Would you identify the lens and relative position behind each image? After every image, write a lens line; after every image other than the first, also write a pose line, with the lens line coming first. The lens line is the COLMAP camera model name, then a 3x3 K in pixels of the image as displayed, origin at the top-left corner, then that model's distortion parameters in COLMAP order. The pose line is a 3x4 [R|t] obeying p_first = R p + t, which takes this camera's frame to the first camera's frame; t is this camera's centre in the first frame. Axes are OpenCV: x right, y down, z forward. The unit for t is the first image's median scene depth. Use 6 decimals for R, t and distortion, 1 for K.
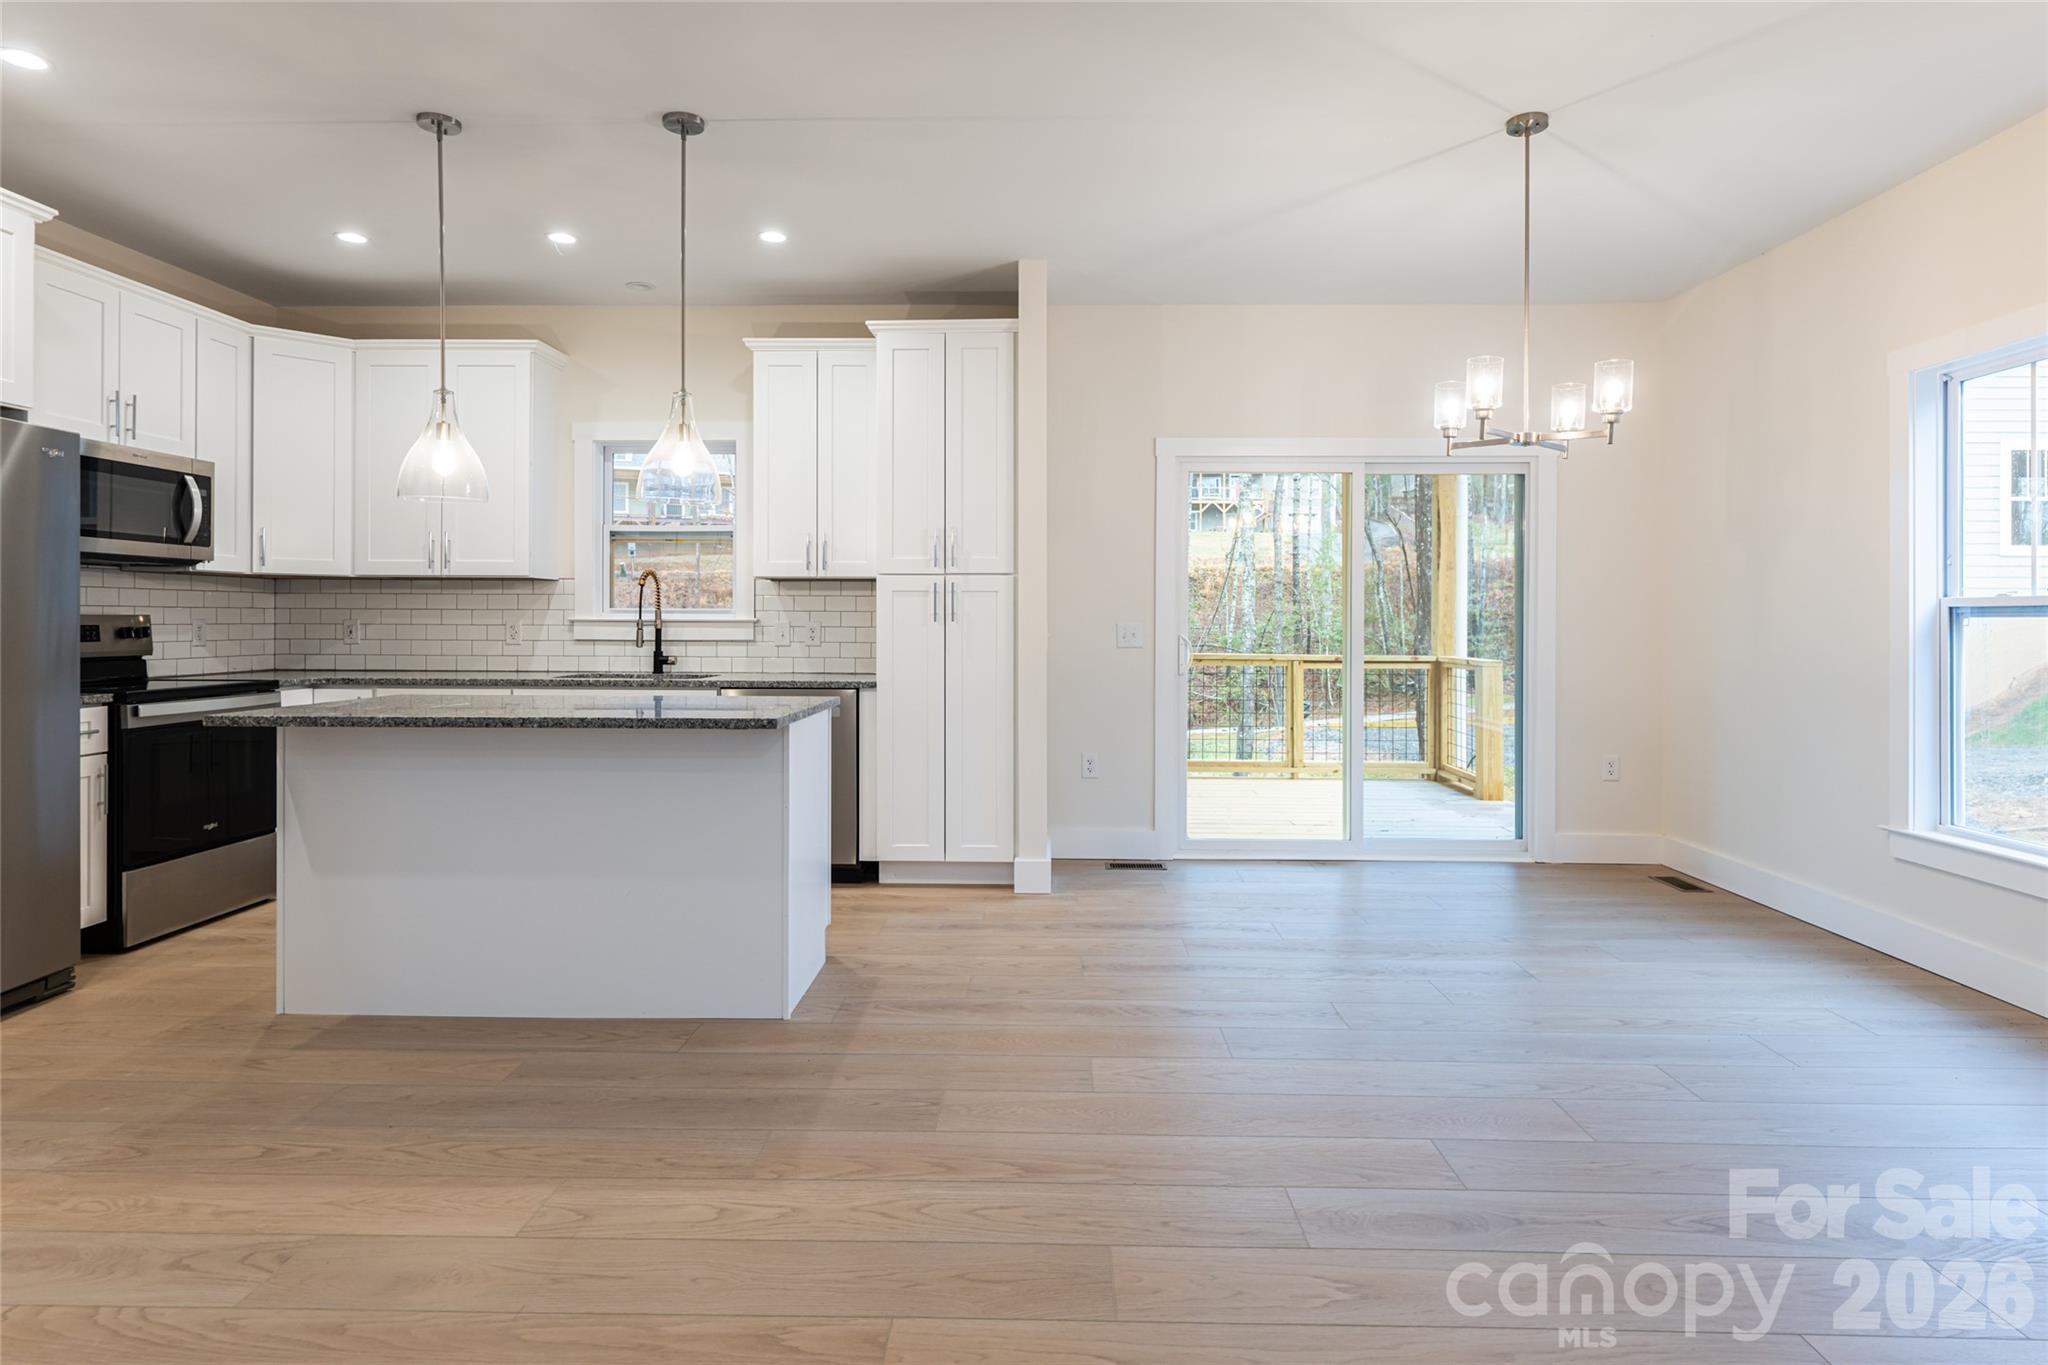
lens RADIAL K [[1104.6, 0, 1030.9], [0, 1104.6, 617.1], [0, 0, 1]] dist [0.001065, -0.000531]
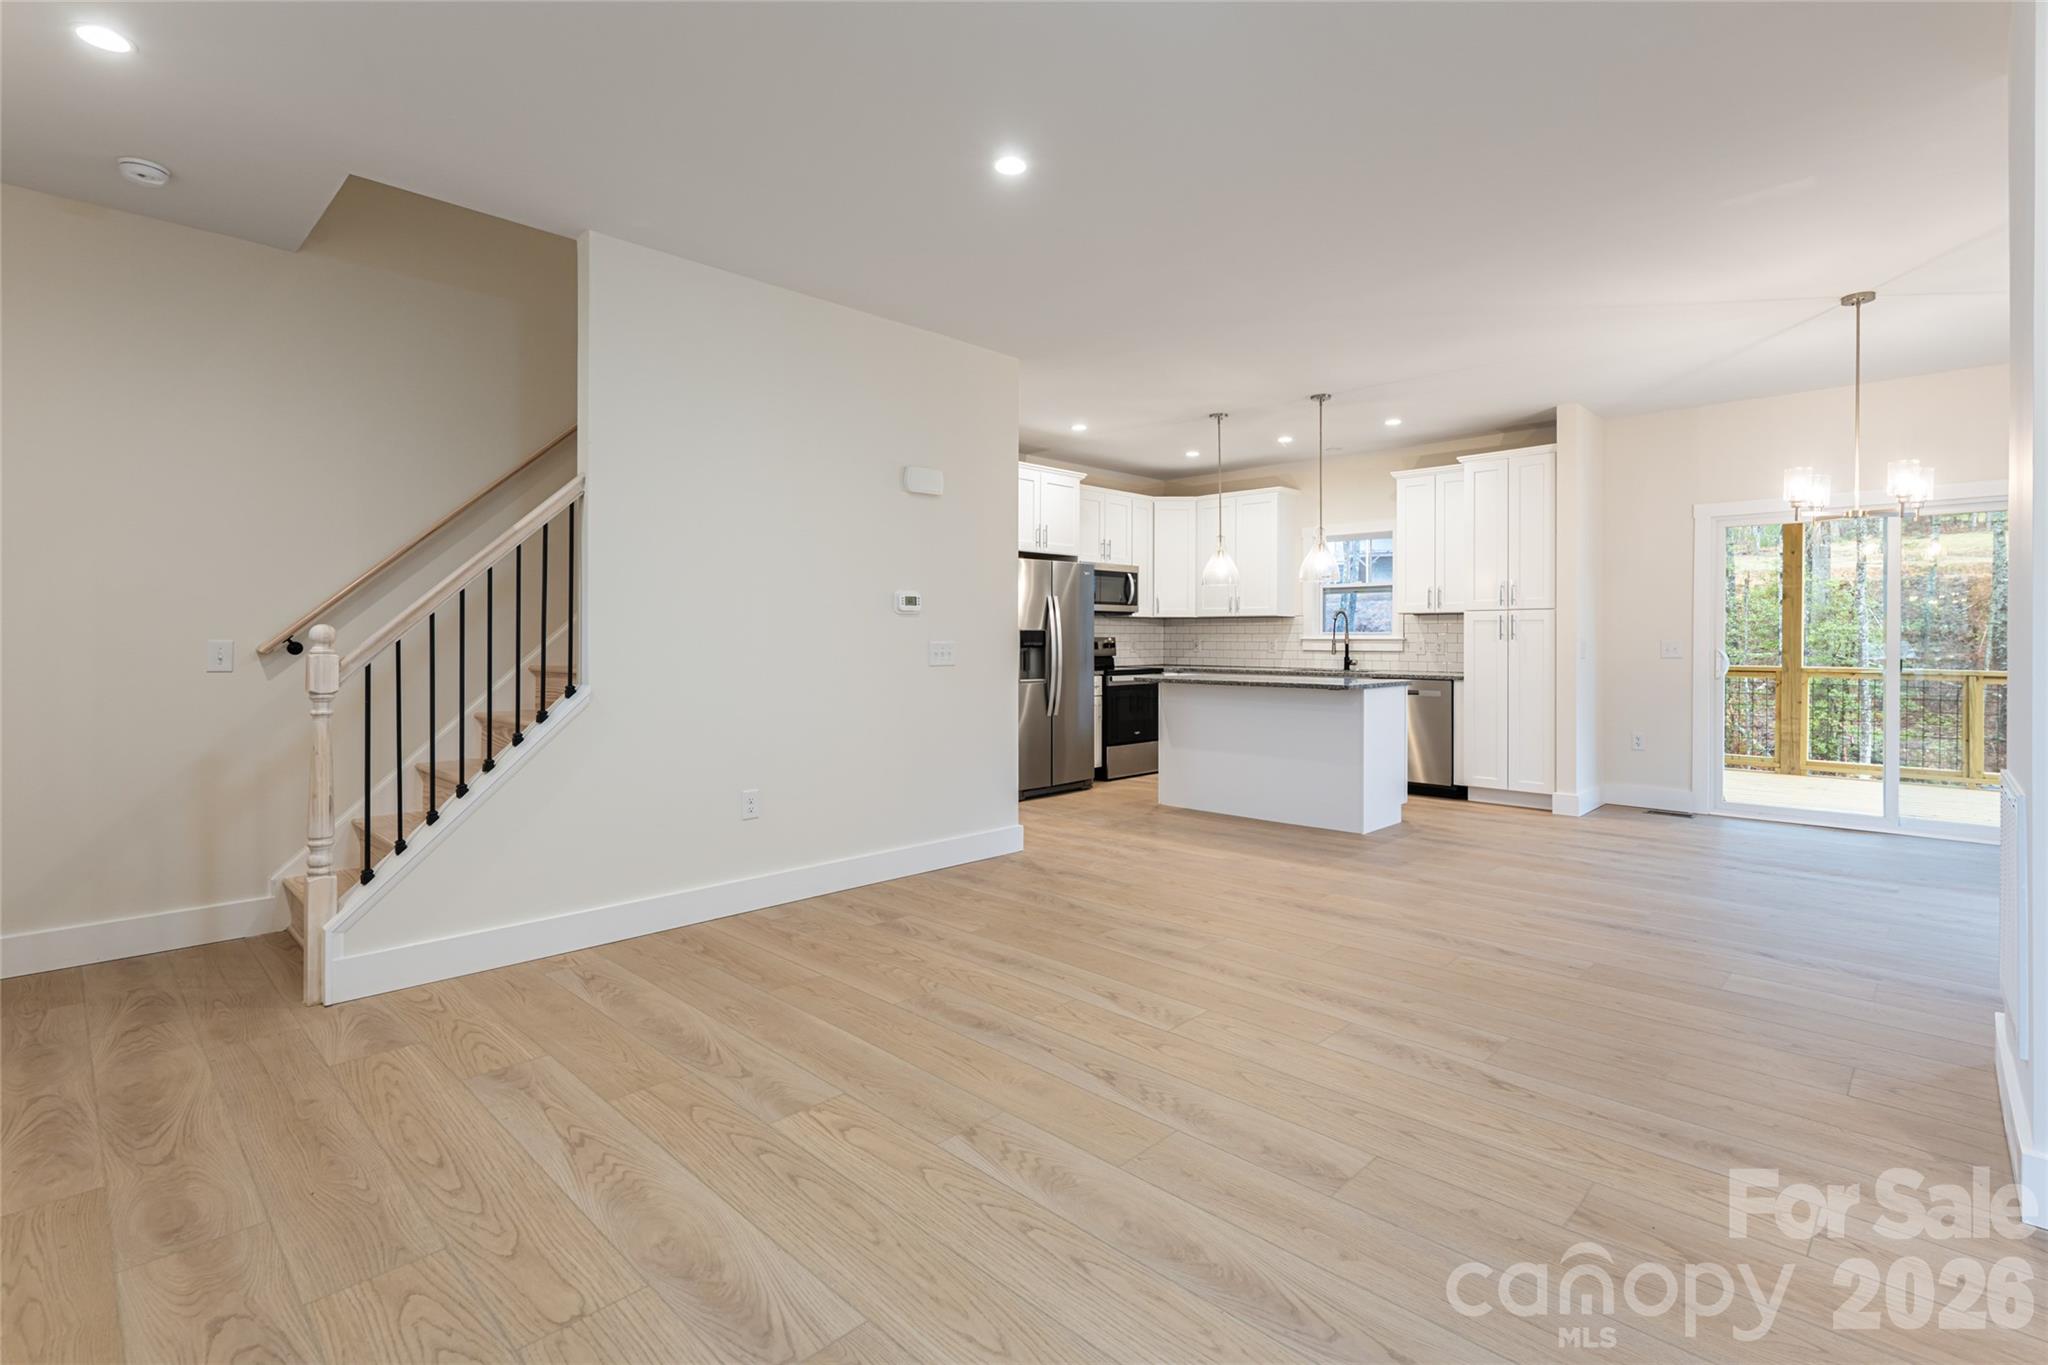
lens RADIAL K [[954.4, 0, 1042.0], [0, 954.4, 642.5], [0, 0, 1]] dist [-0.000555, 0.000422]
pose [[0.736002, -0.000160, -0.676979, 0.360373], [0.004265, 0.999981, 0.004399, -0.000612], [0.676966, -0.006125, 0.735989, -0.469585]]
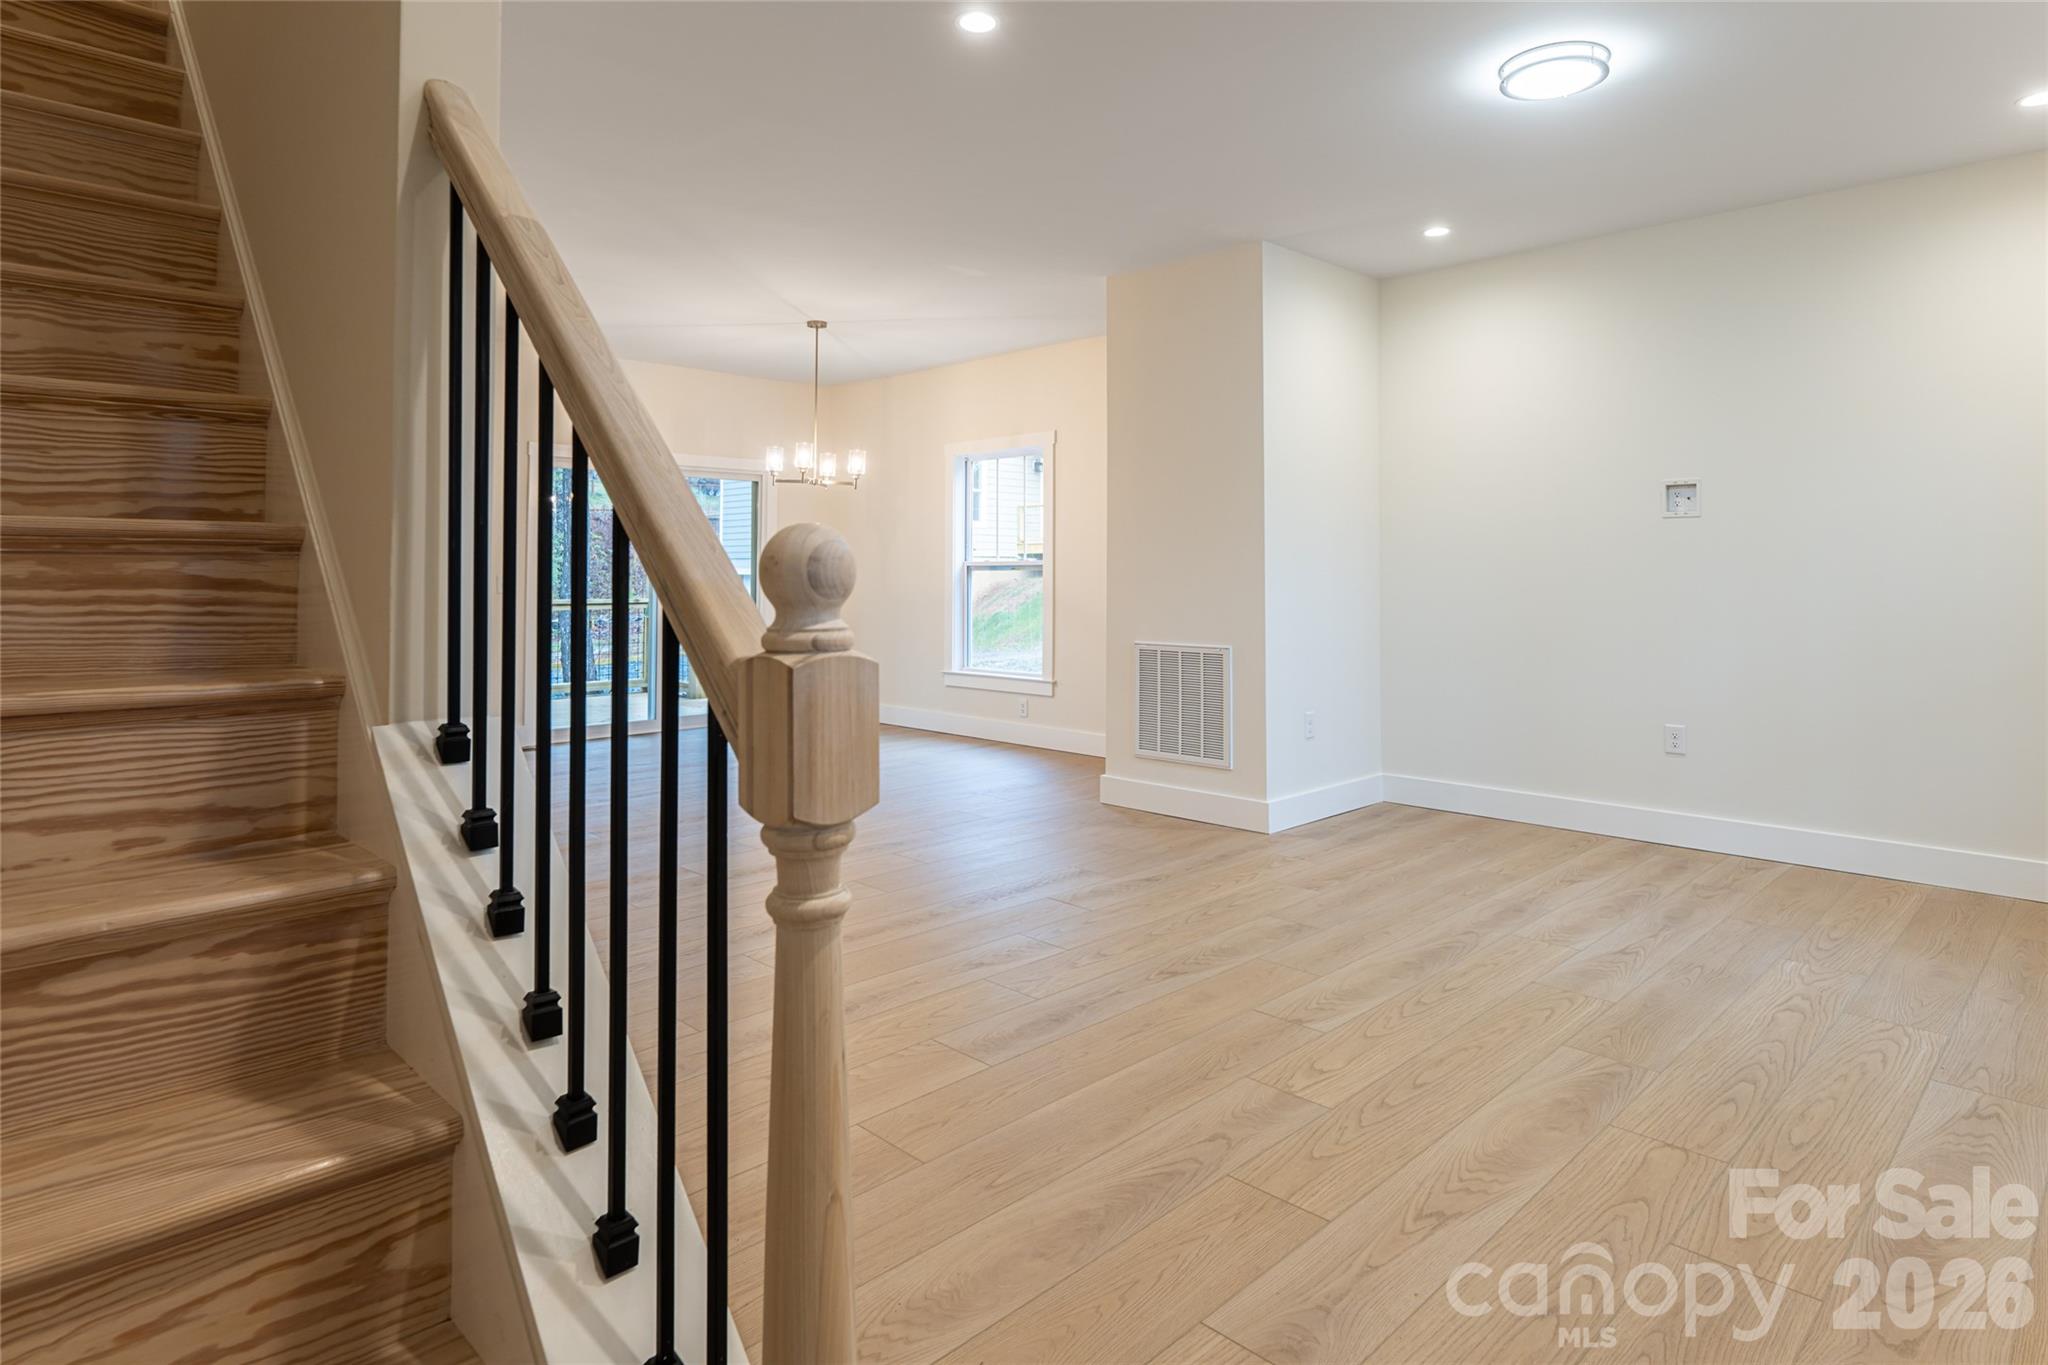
lens RADIAL K [[1122.4, 0, 1008.2], [0, 1122.4, 539.3], [0, 0, 1]] dist [0.001257, -0.000042]
pose [[0.706148, 0.016835, 0.707864, -0.521025], [0.000629, 0.999702, -0.024403, -0.005472], [-0.708064, 0.017678, 0.705927, -0.474535]]
